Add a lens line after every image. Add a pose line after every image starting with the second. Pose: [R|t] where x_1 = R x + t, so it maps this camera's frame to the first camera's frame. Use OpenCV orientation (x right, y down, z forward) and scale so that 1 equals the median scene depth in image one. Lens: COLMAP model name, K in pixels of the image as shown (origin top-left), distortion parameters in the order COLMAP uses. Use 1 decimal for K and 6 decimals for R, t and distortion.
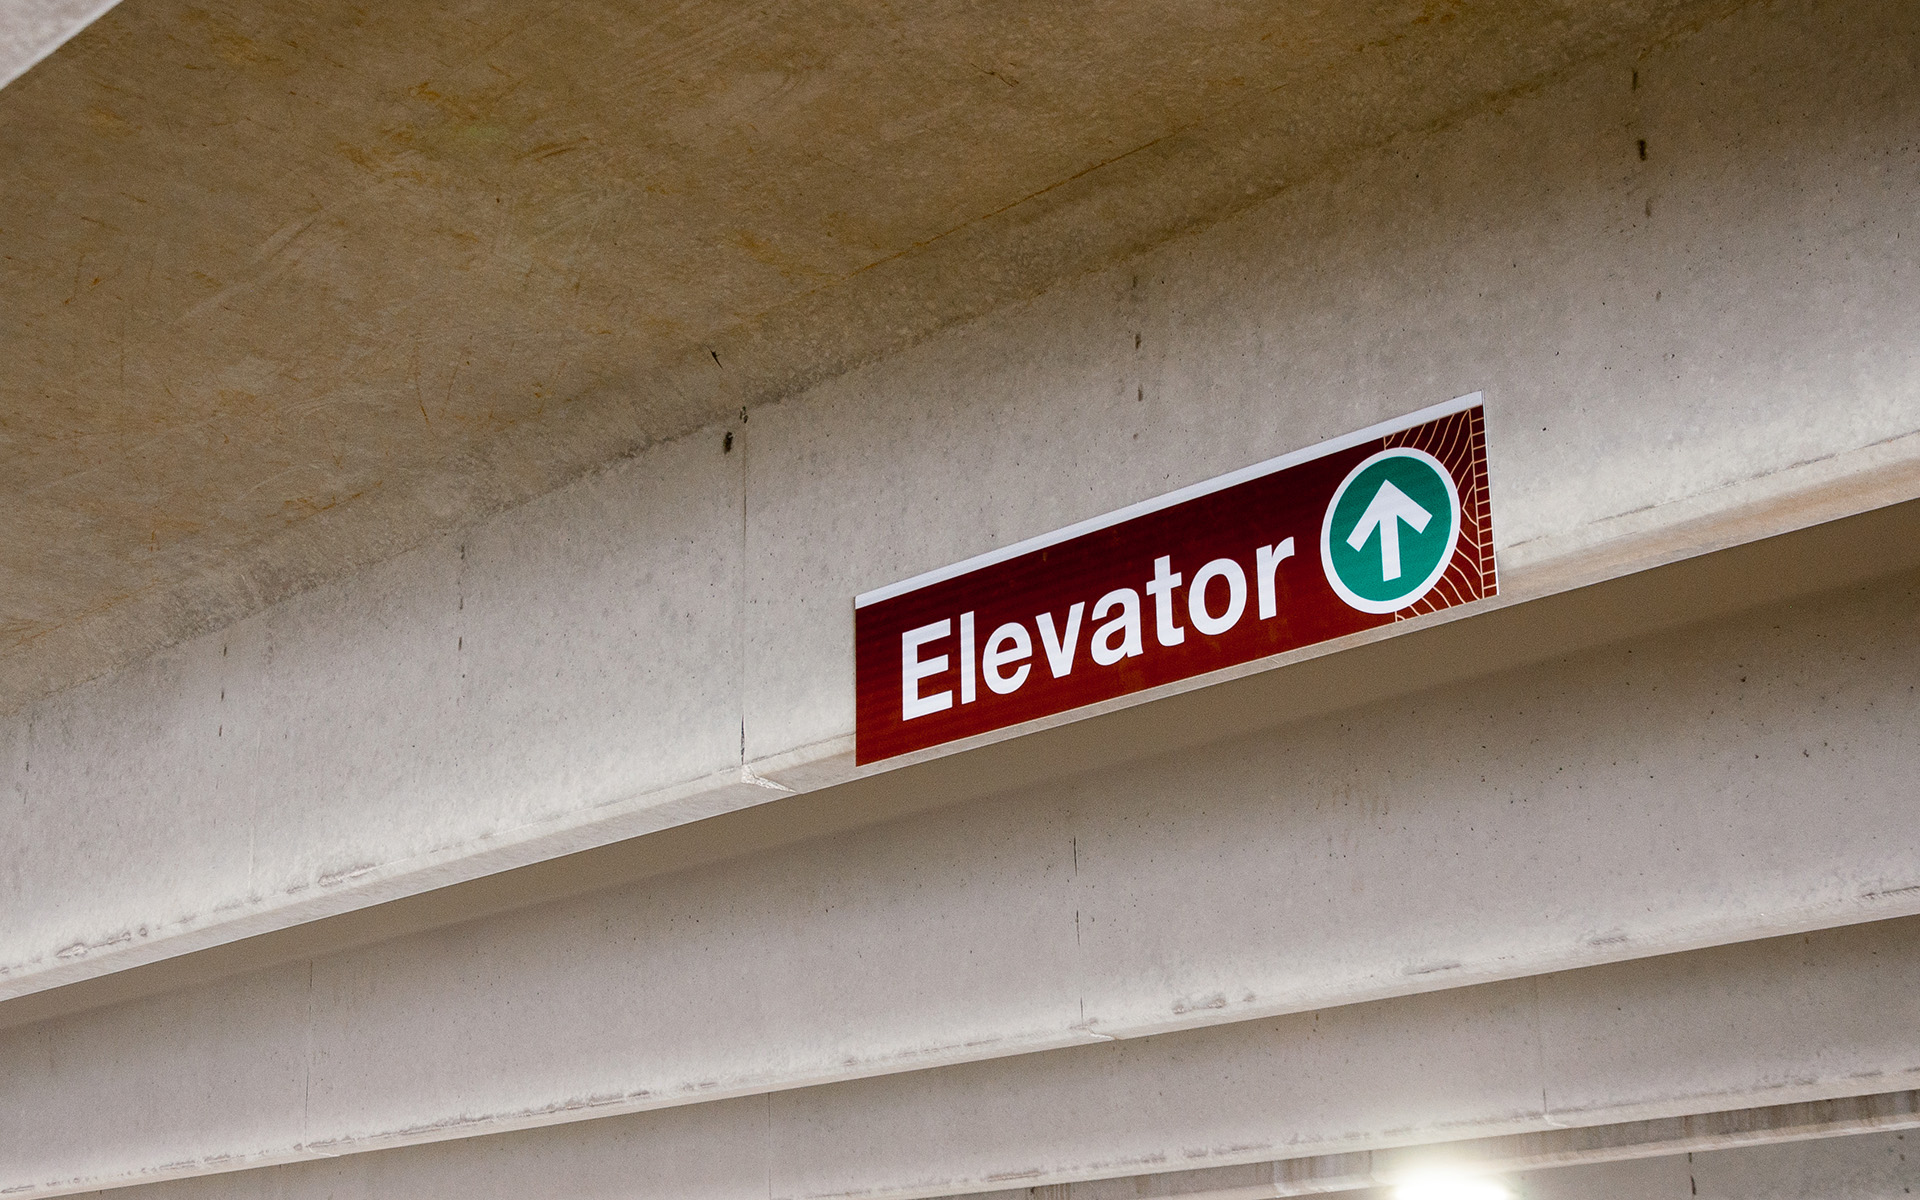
lens RADIAL K [[2705.1, 0, 960.5], [0, 2705.1, 600.7], [0, 0, 1]] dist [-0.035190, 0.000000]
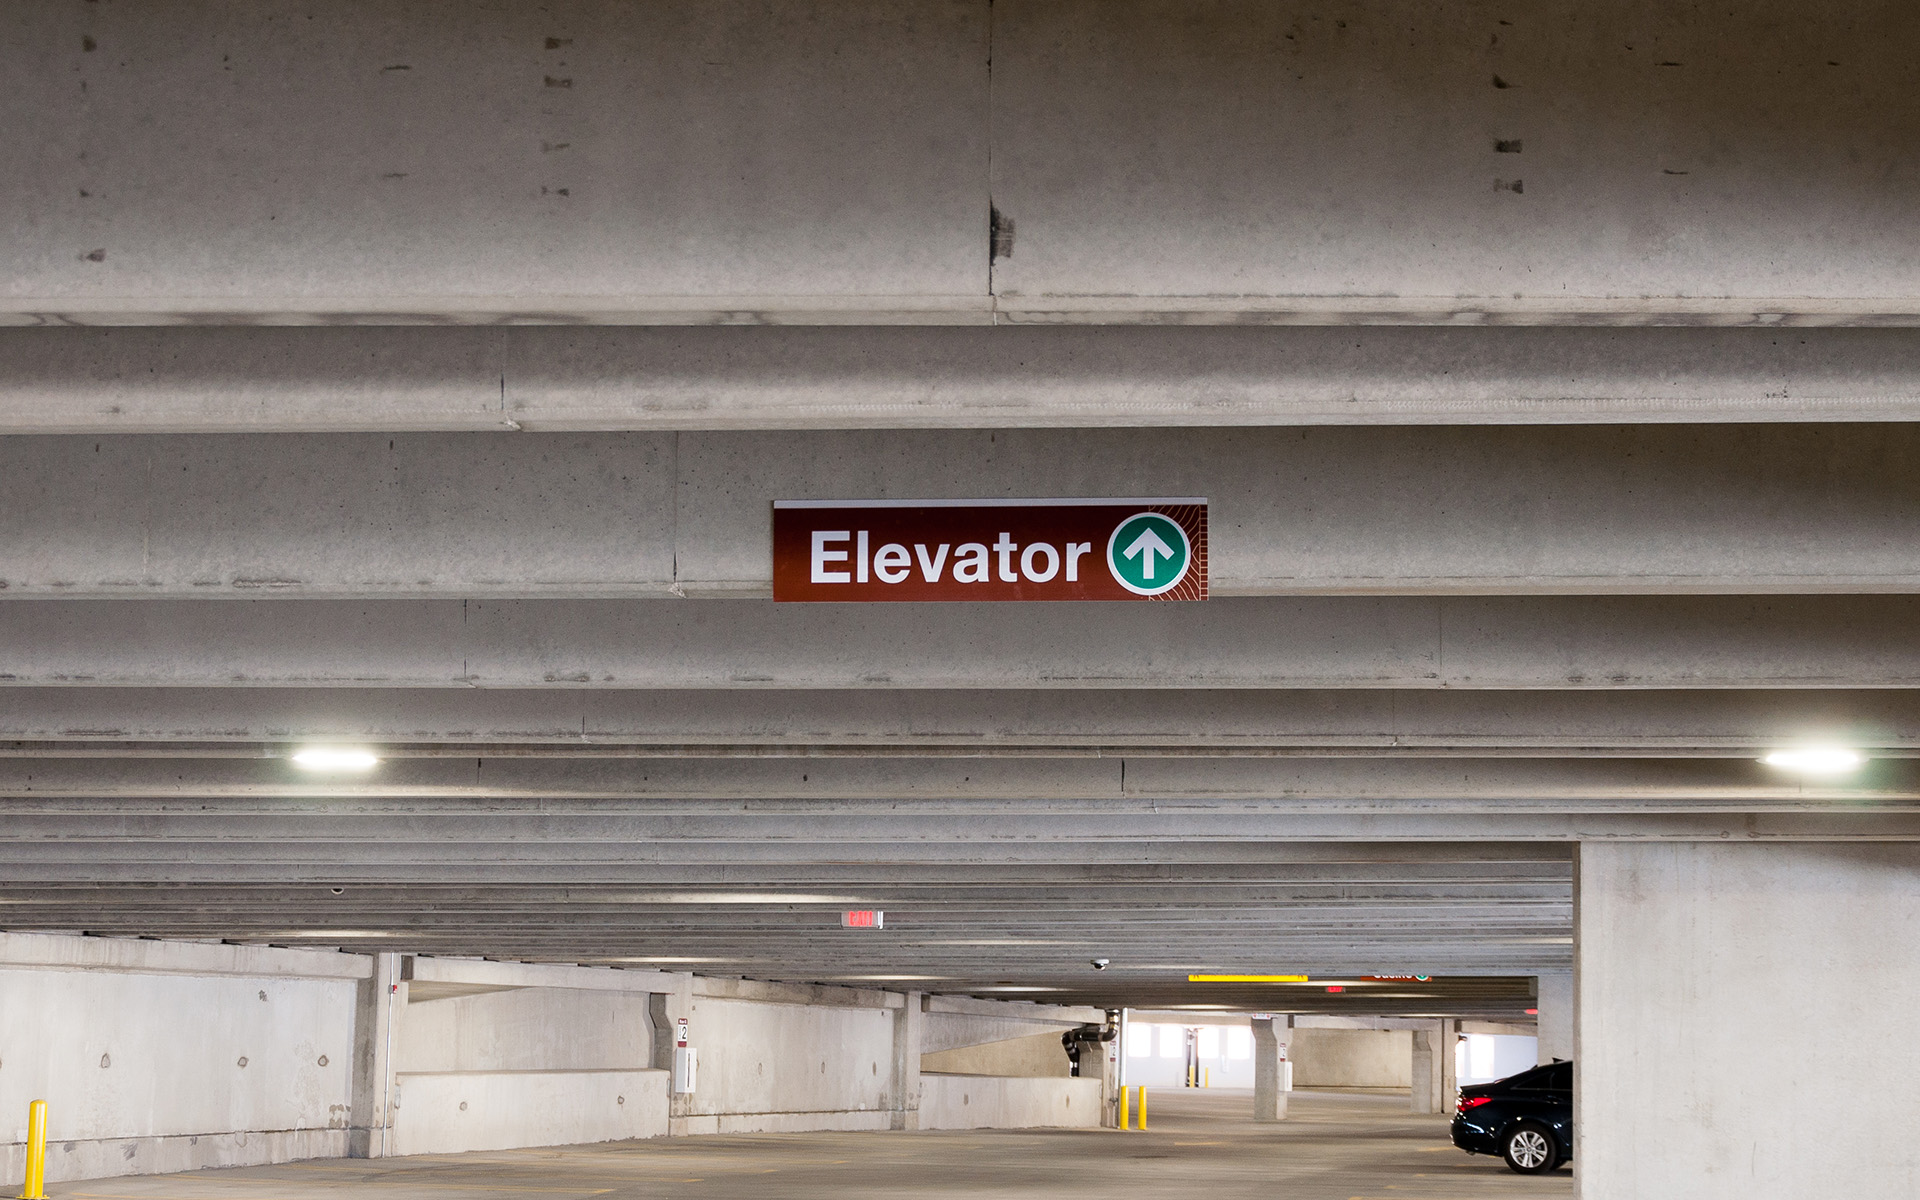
lens RADIAL K [[2705.1, 0, 959.5], [0, 2705.1, 600.0], [0, 0, 1]] dist [-0.035190, 0.000000]
pose [[0.771331, 0.097288, 0.628955, -1.102220], [-0.213345, 0.970593, 0.111506, -0.169382], [-0.599611, -0.220193, 0.769404, -0.440490]]
